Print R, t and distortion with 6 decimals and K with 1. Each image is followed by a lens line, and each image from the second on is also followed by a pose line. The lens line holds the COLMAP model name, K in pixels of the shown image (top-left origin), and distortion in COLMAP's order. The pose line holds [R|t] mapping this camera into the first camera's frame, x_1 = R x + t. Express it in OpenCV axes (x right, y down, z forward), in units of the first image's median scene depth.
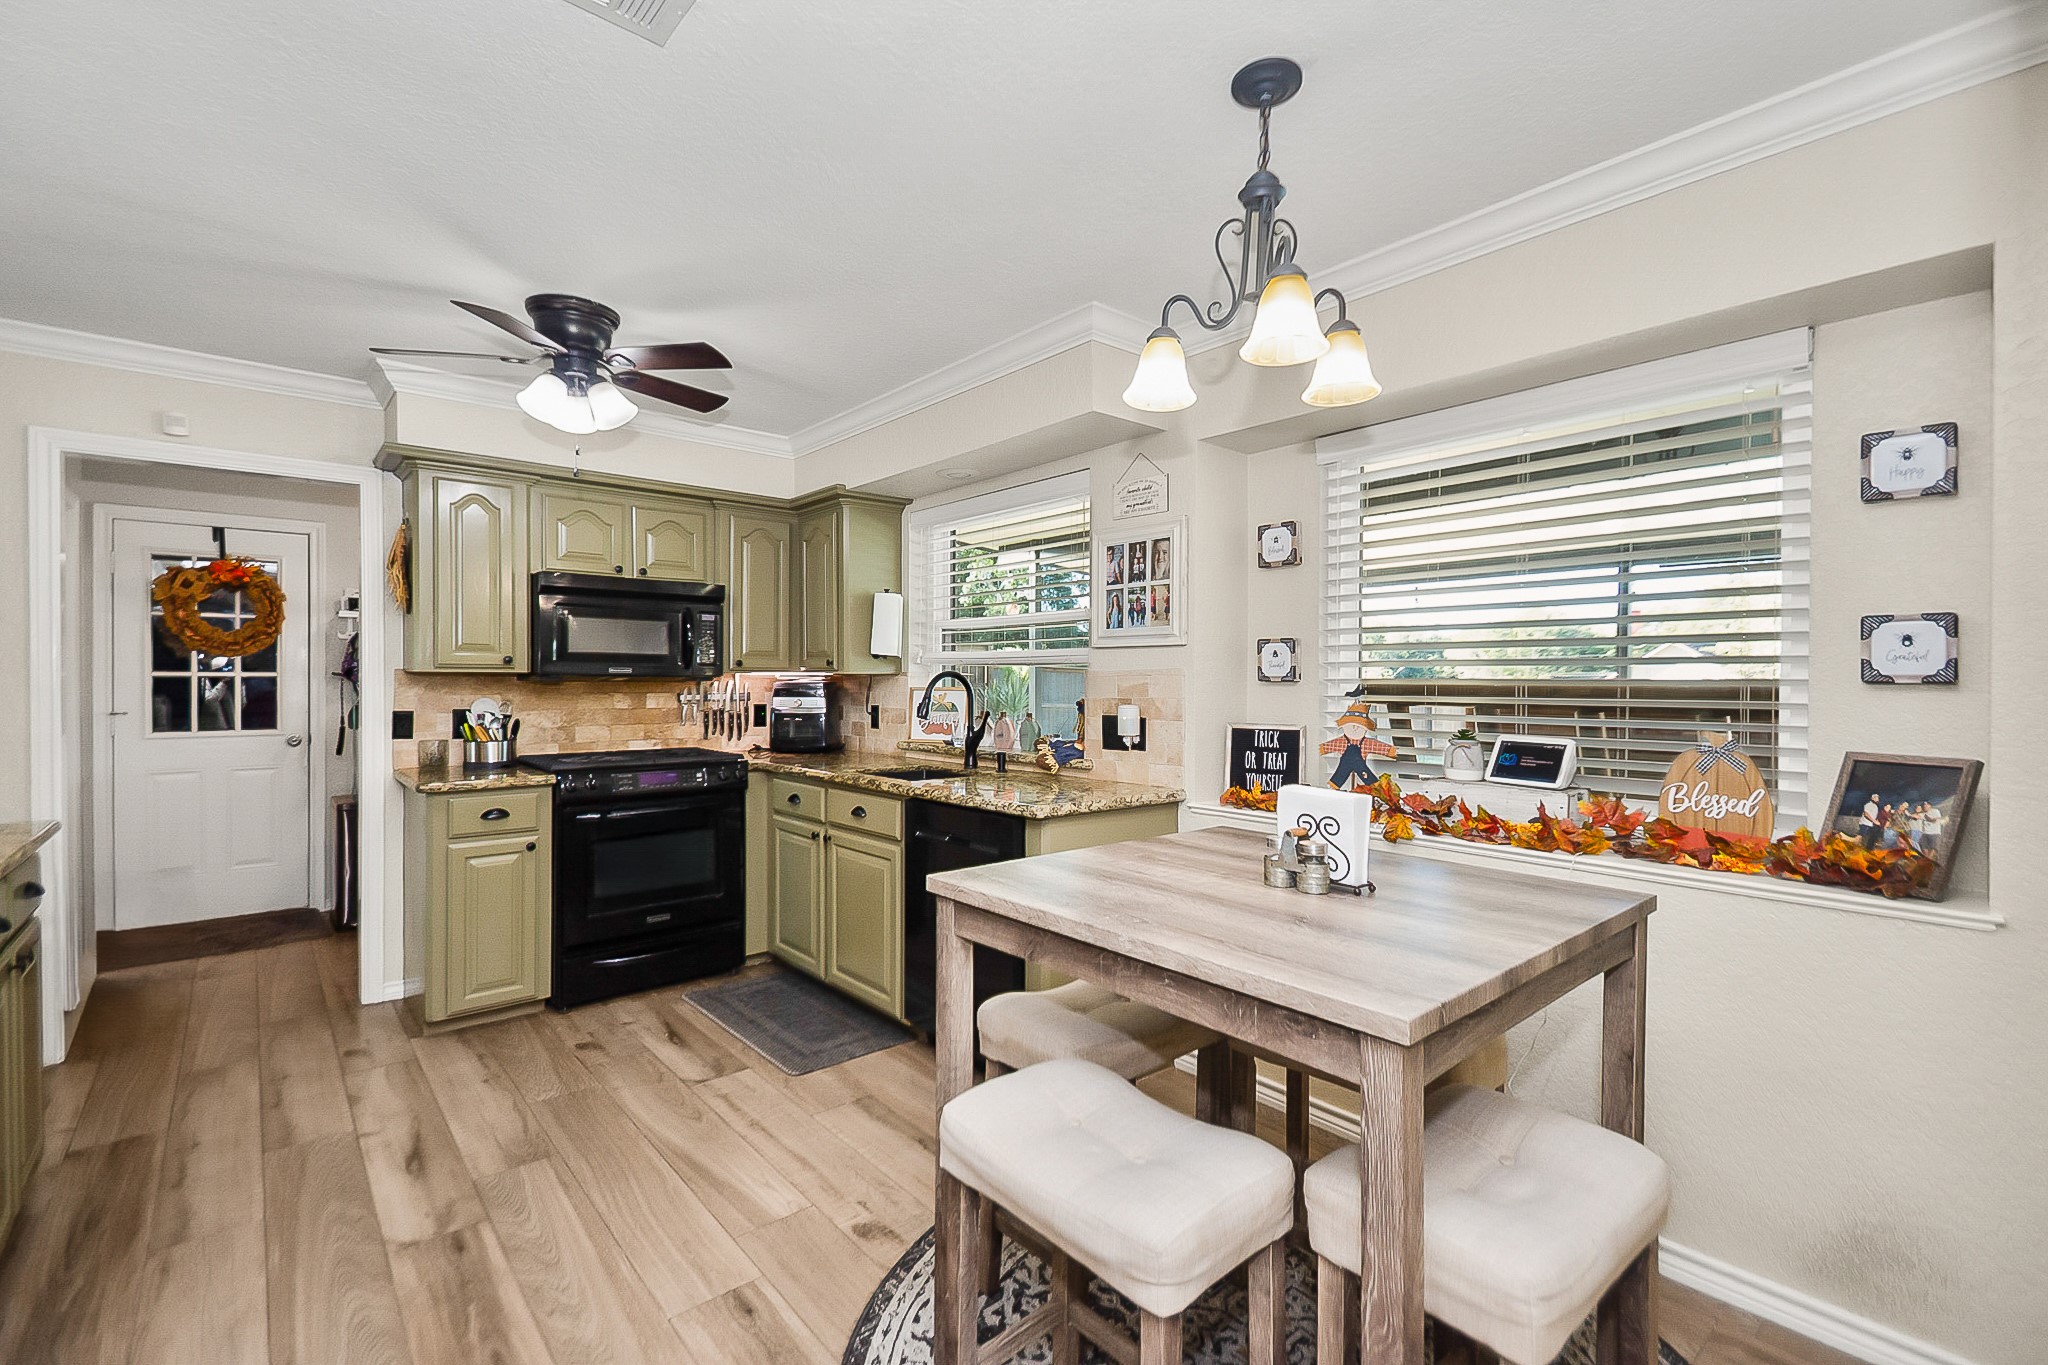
lens RADIAL K [[916.2, 0, 1018.2], [0, 916.2, 685.6], [0, 0, 1]] dist [0.024797, -0.009743]
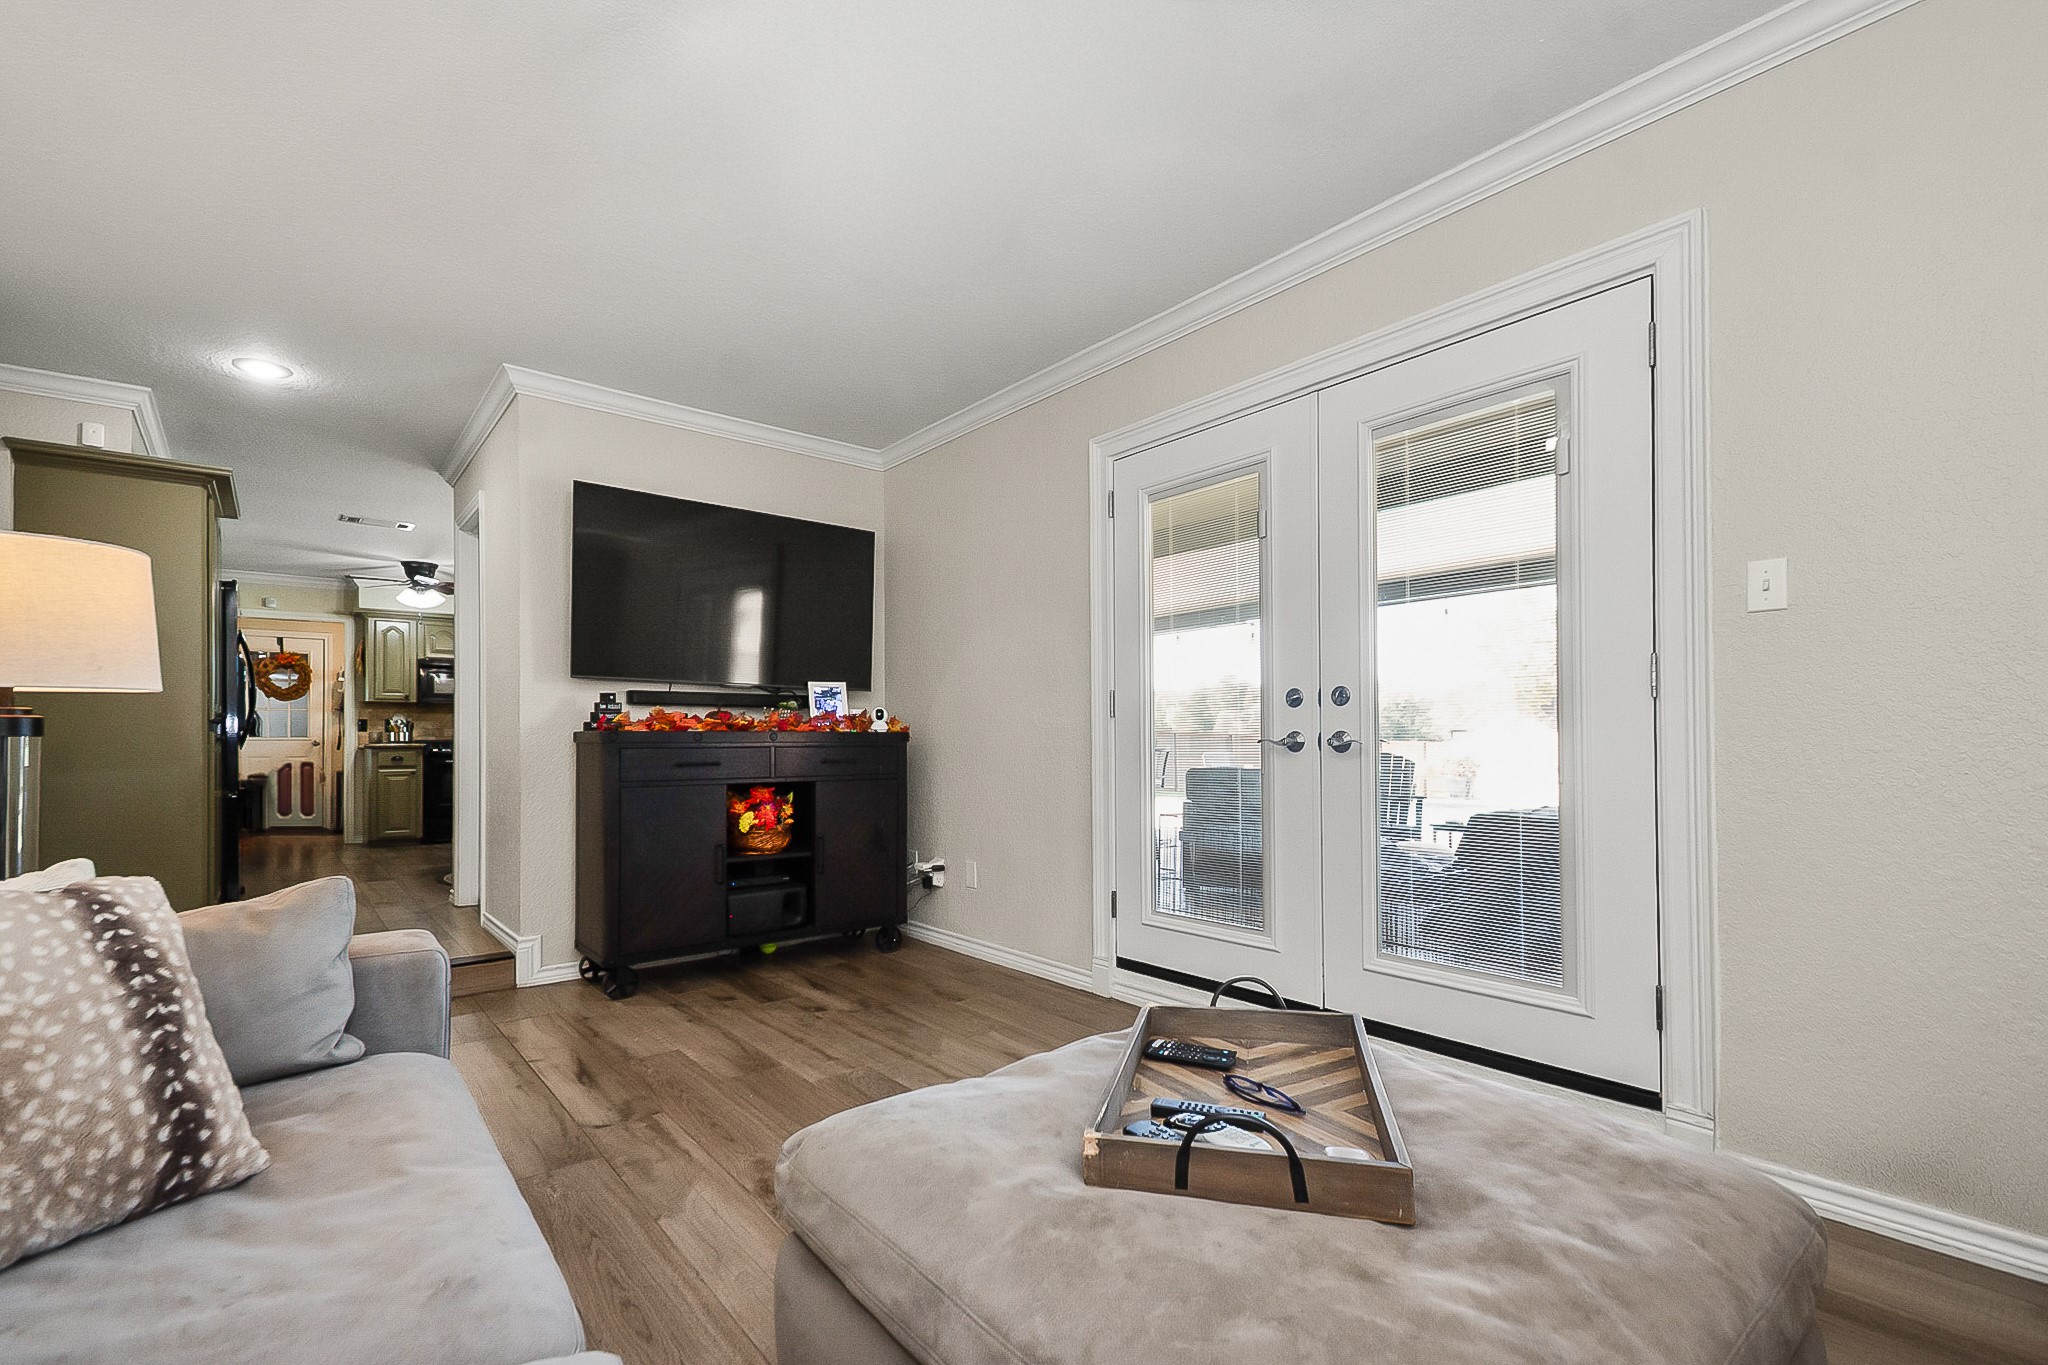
lens RADIAL K [[916.2, 0, 1007.4], [0, 916.2, 737.5], [0, 0, 1]] dist [0.024797, -0.009743]
pose [[0.999720, -0.008364, -0.022113, 1.004056], [0.007915, 0.999762, -0.020330, 0.132852], [0.022278, 0.020150, 0.999549, -1.283838]]
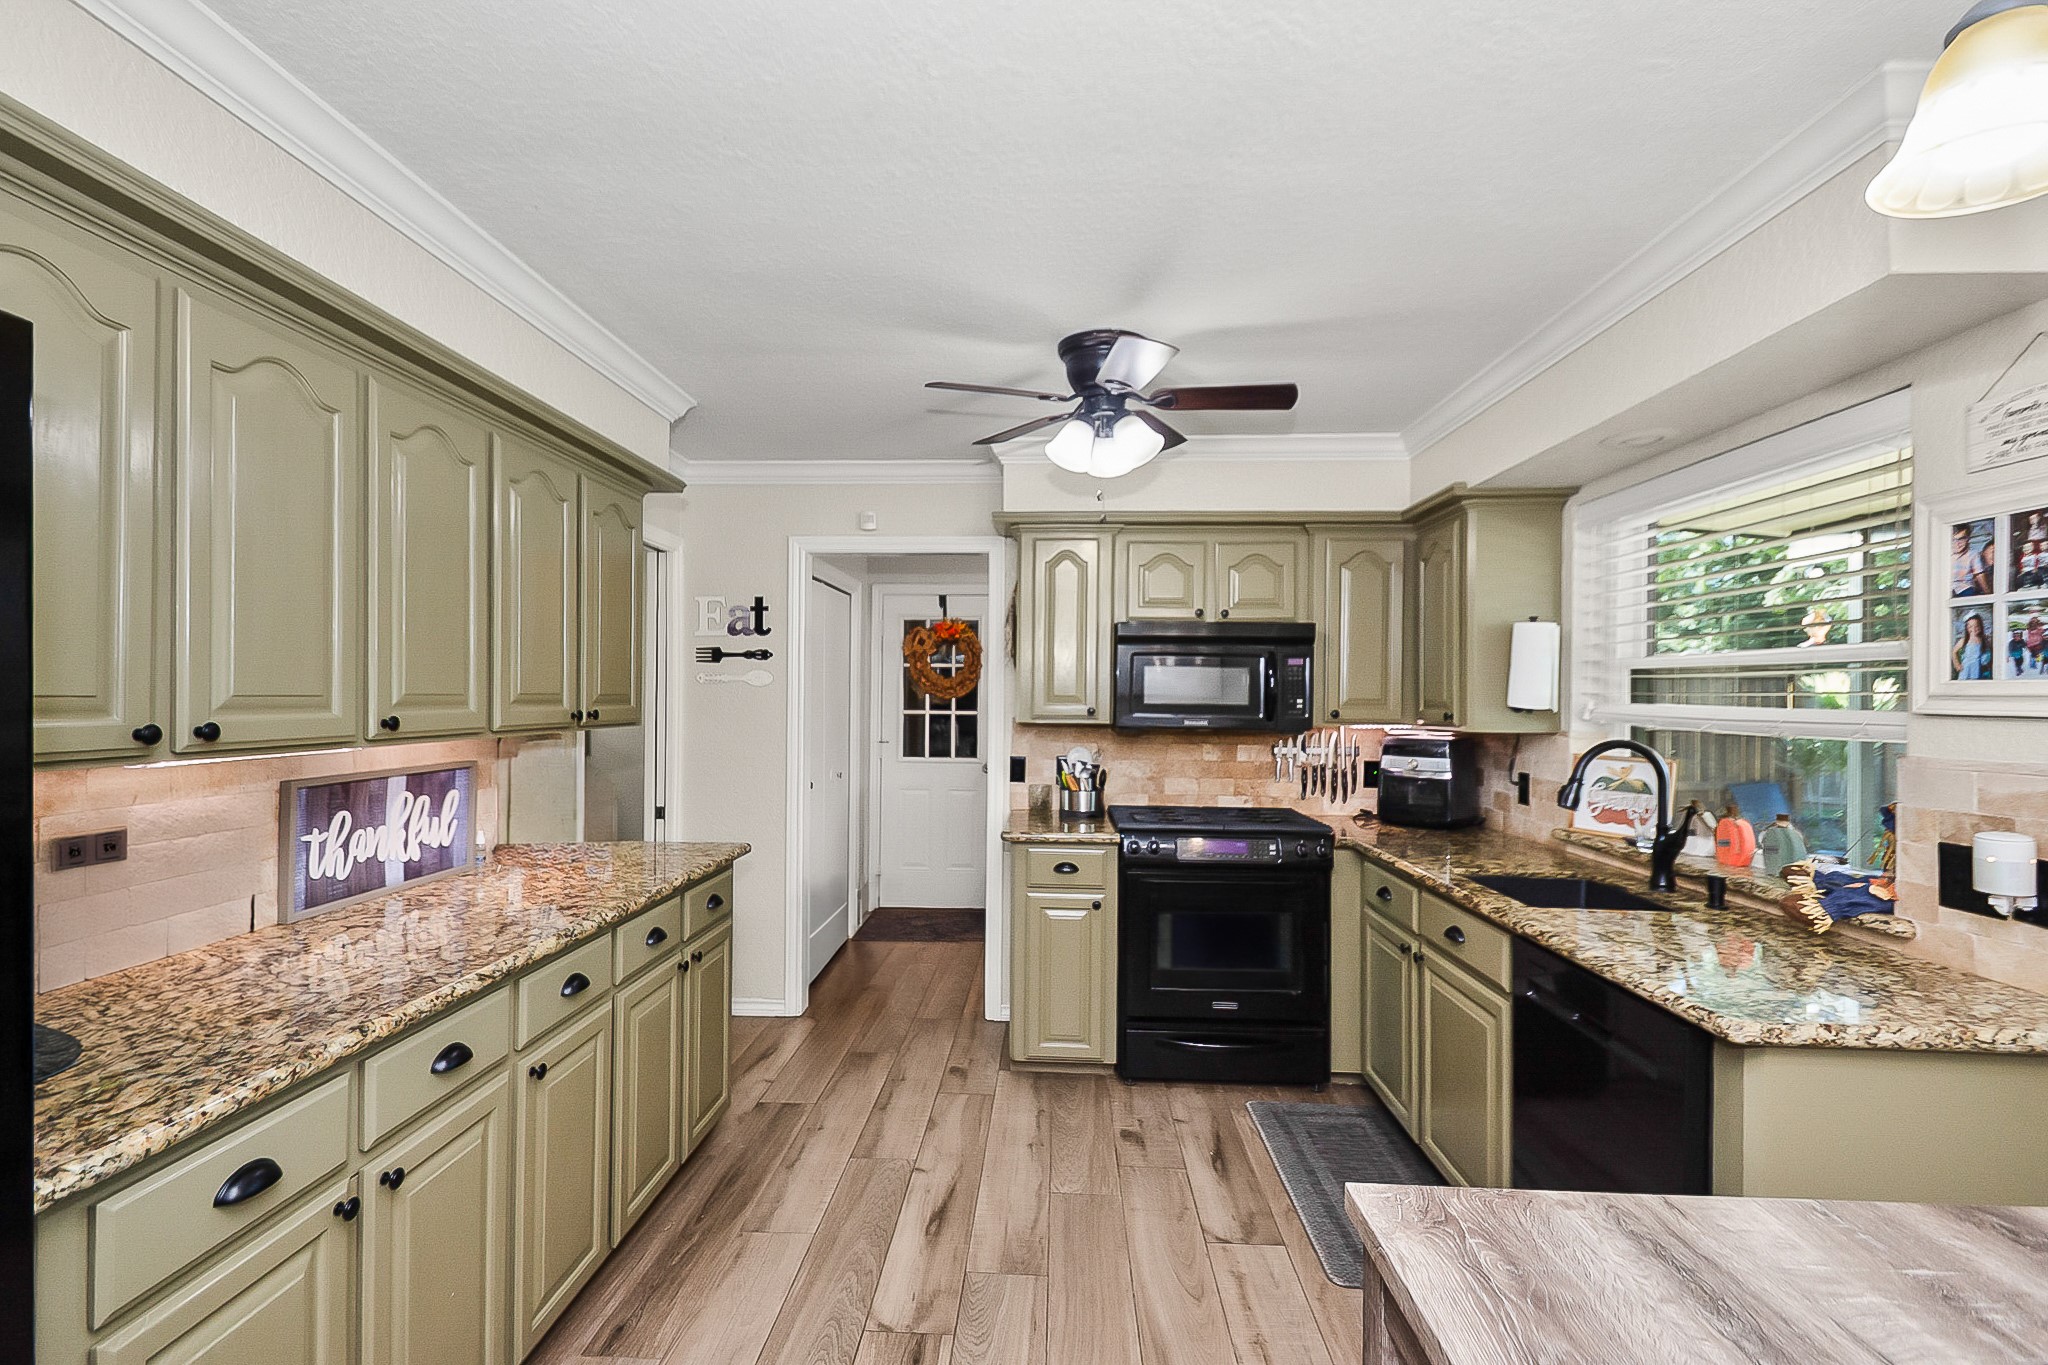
lens RADIAL K [[916.2, 0, 998.6], [0, 916.2, 693.9], [0, 0, 1]] dist [0.024797, -0.009743]
pose [[0.723507, 0.003975, -0.690306, 0.061862], [-0.012708, 0.999891, -0.007562, -0.037989], [0.690200, 0.014244, 0.723478, 0.206792]]
